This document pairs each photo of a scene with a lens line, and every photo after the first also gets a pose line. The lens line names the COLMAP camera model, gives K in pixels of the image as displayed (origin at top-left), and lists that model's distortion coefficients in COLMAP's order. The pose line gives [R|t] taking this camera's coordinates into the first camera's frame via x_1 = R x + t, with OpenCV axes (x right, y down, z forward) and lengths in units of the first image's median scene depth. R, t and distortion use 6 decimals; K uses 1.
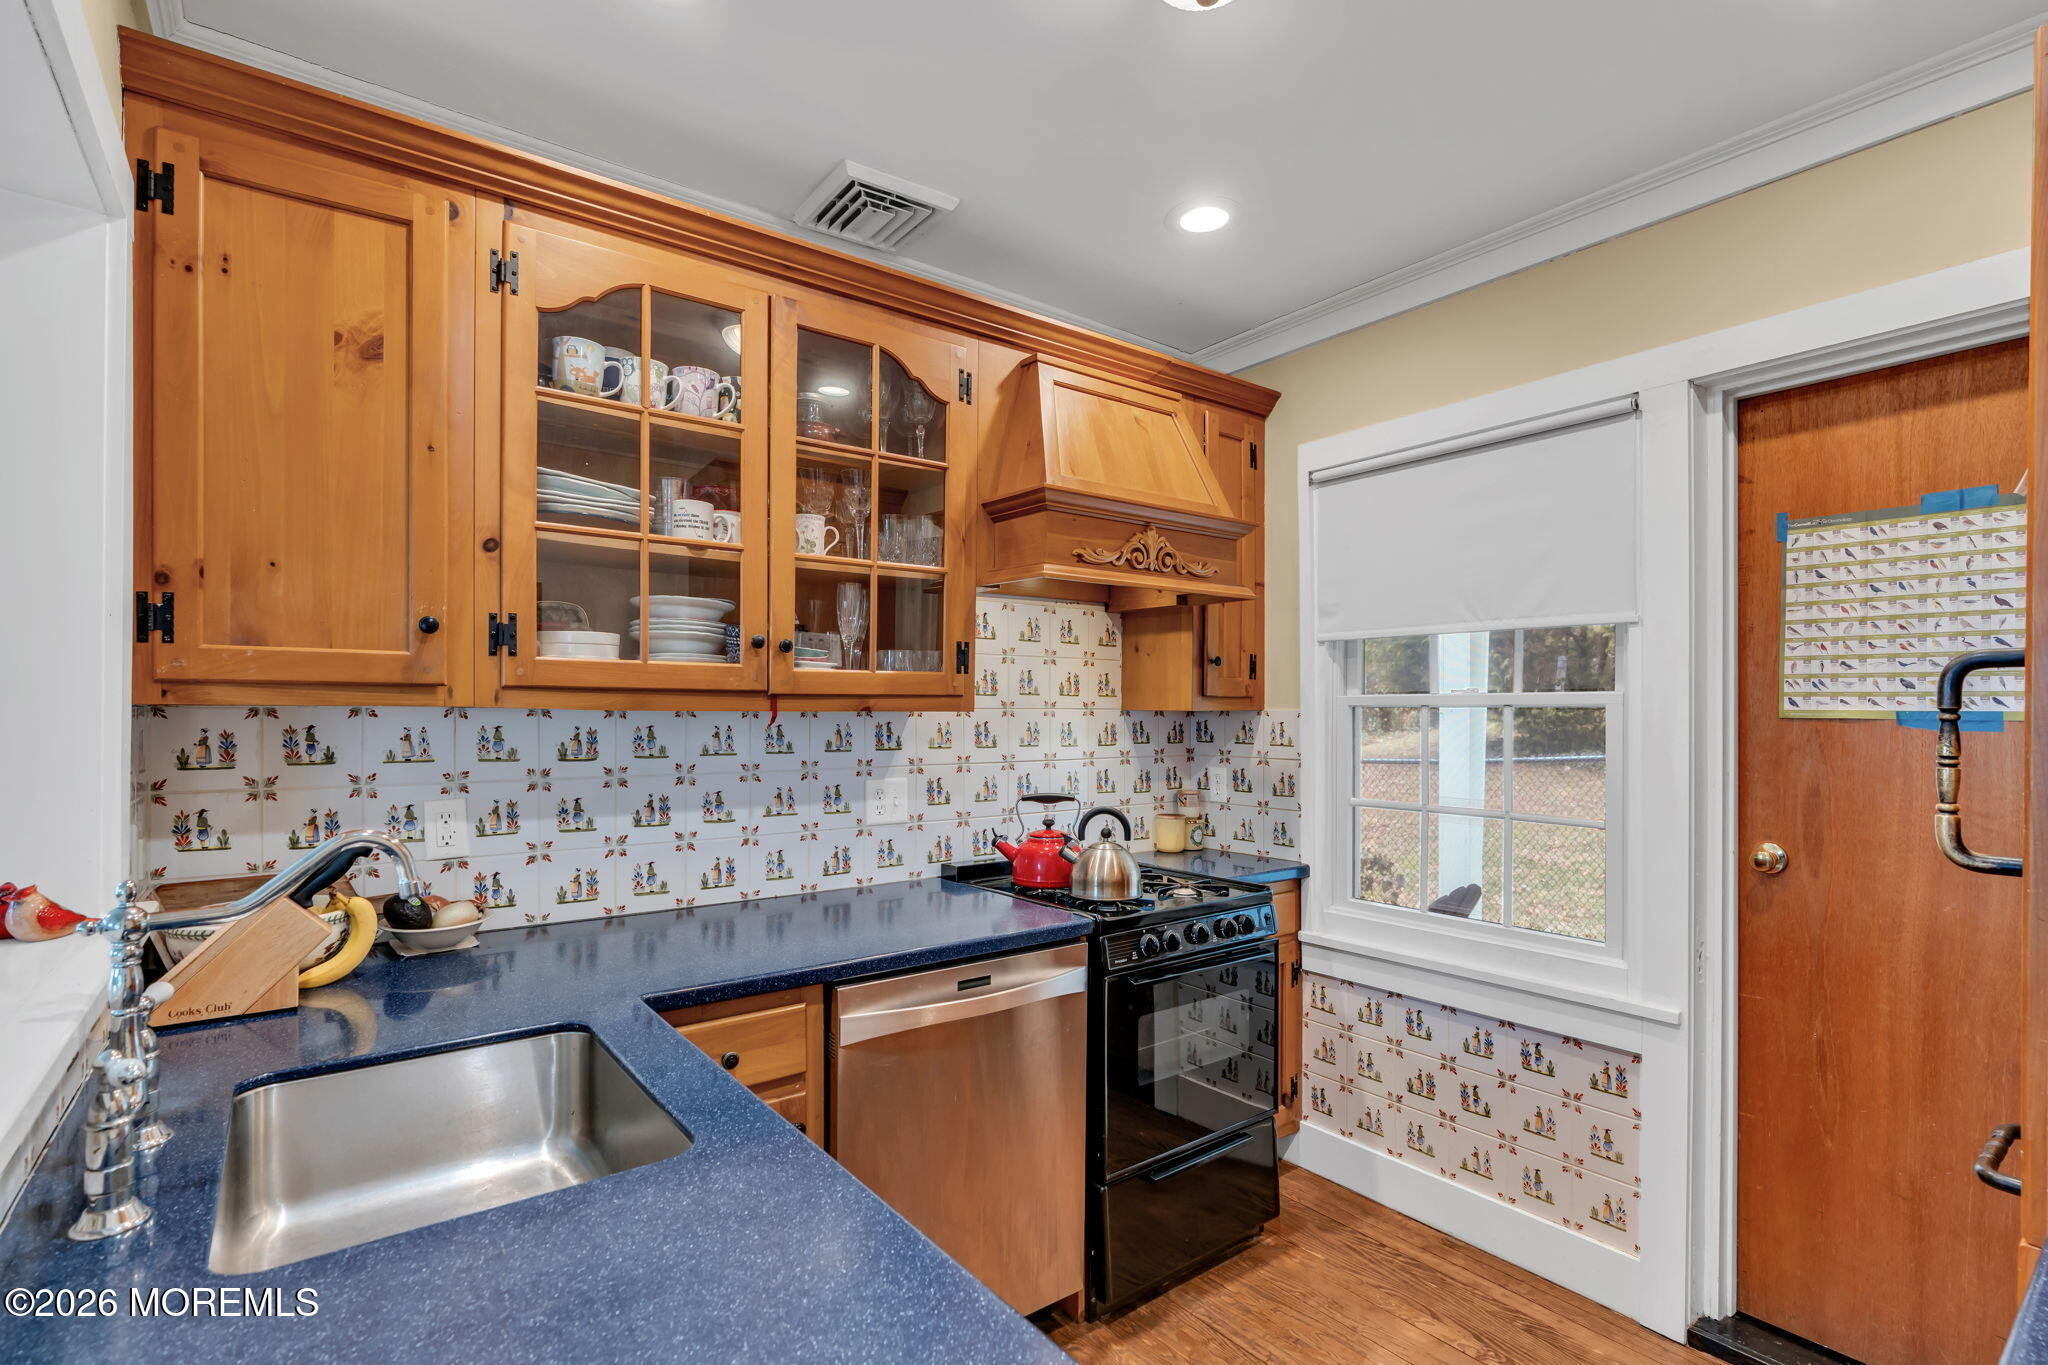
lens RADIAL K [[962.3, 0, 1031.4], [0, 962.3, 703.0], [0, 0, 1]] dist [-0.000643, -0.000096]
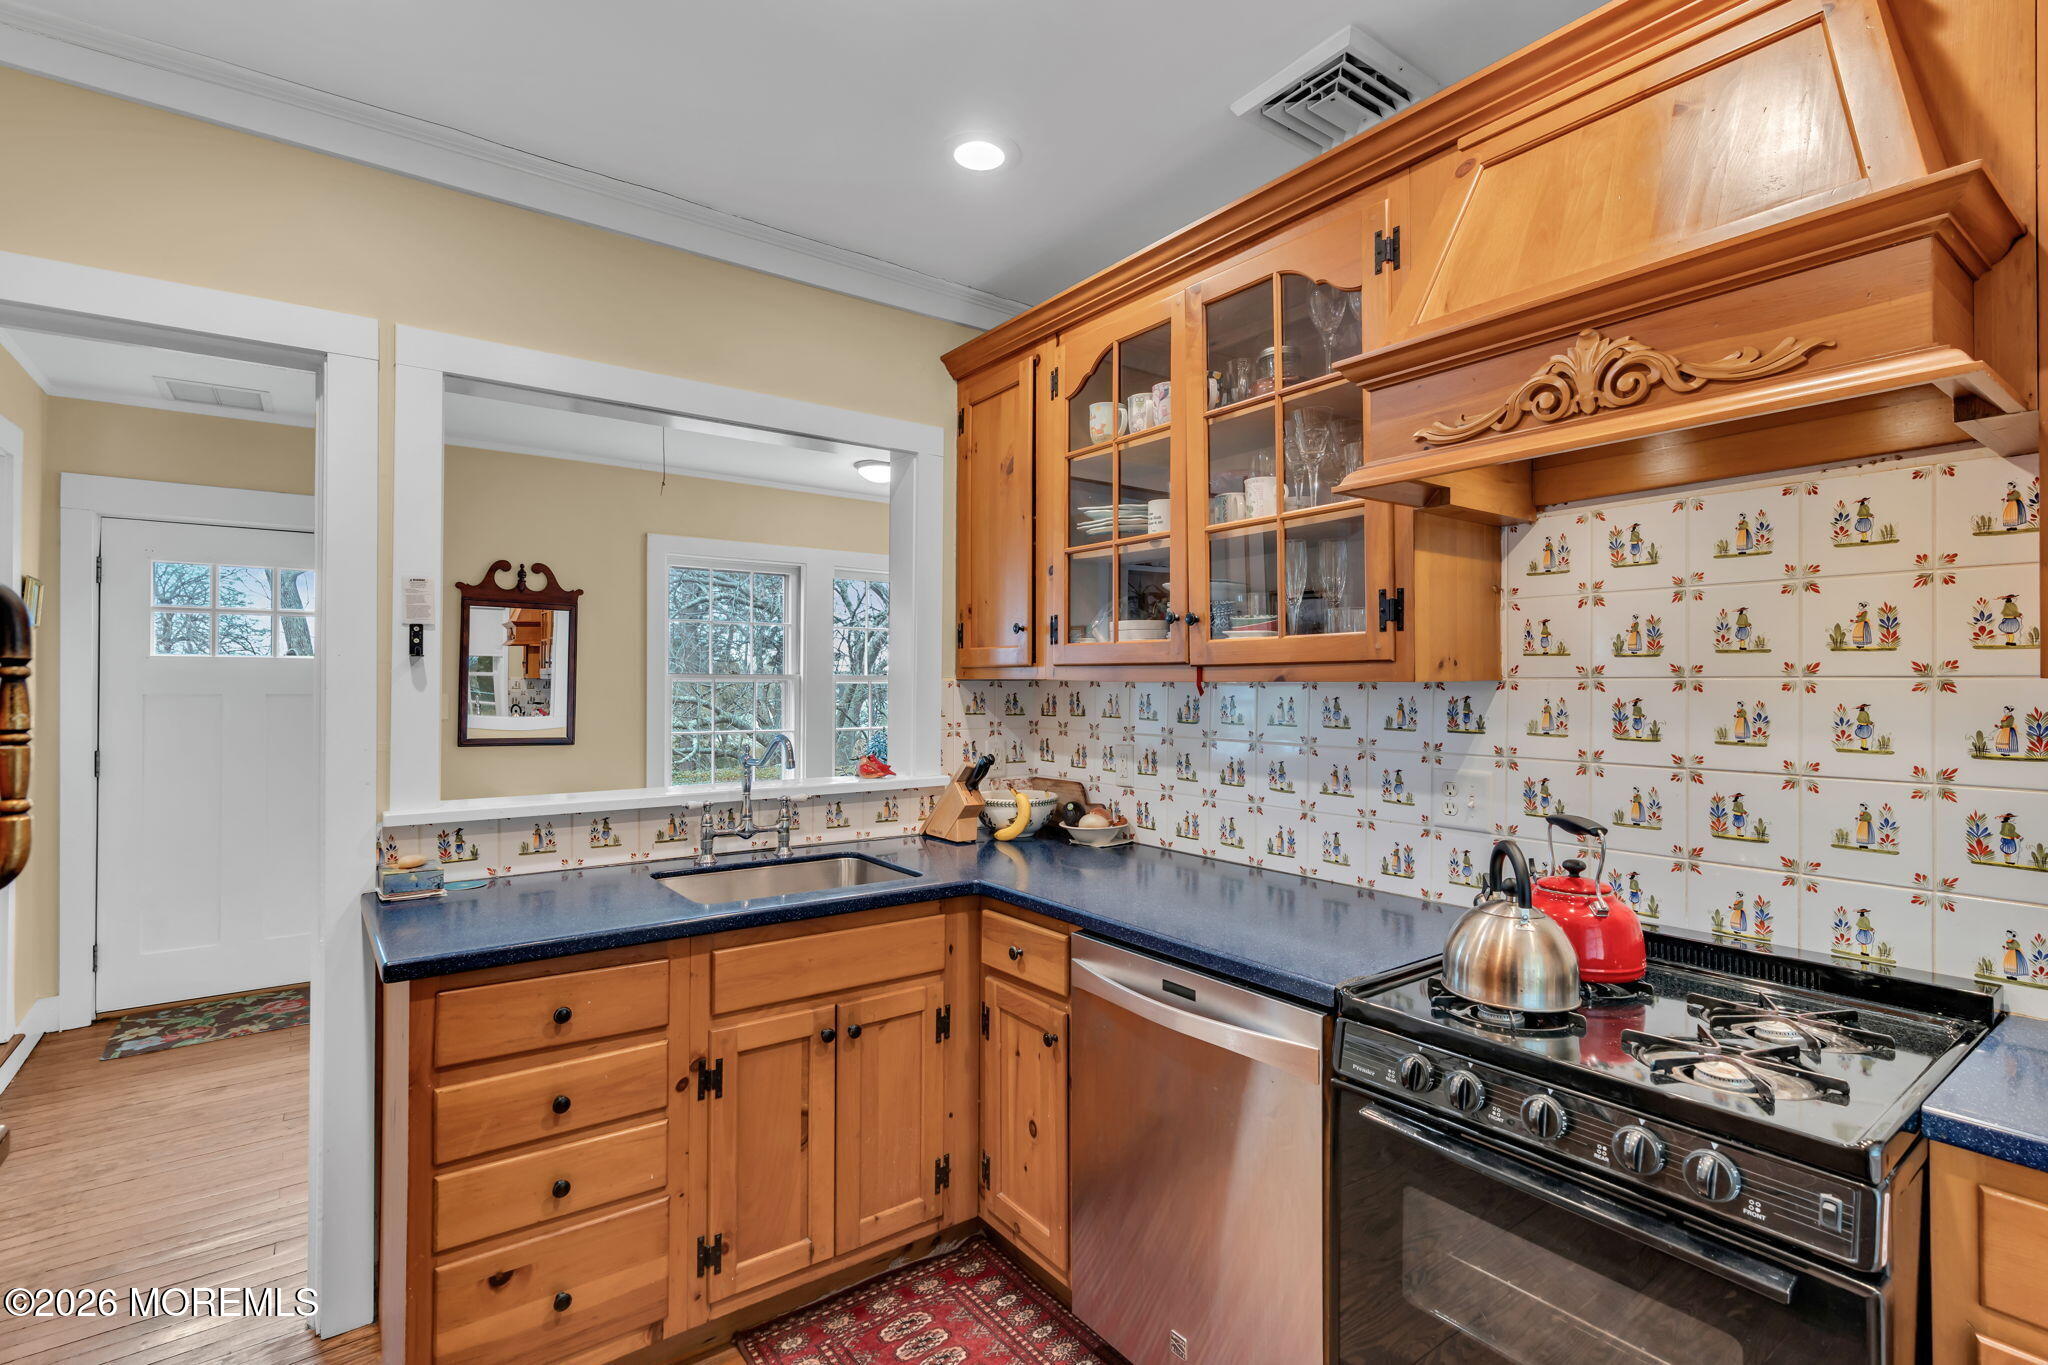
lens RADIAL K [[962.3, 0, 1032.9], [0, 962.3, 675.9], [0, 0, 1]] dist [-0.000643, -0.000096]
pose [[-0.014472, -0.013947, -0.999798, 0.657814], [0.002430, 0.999899, -0.013984, 0.014089], [0.999892, -0.002632, -0.014436, 0.705824]]
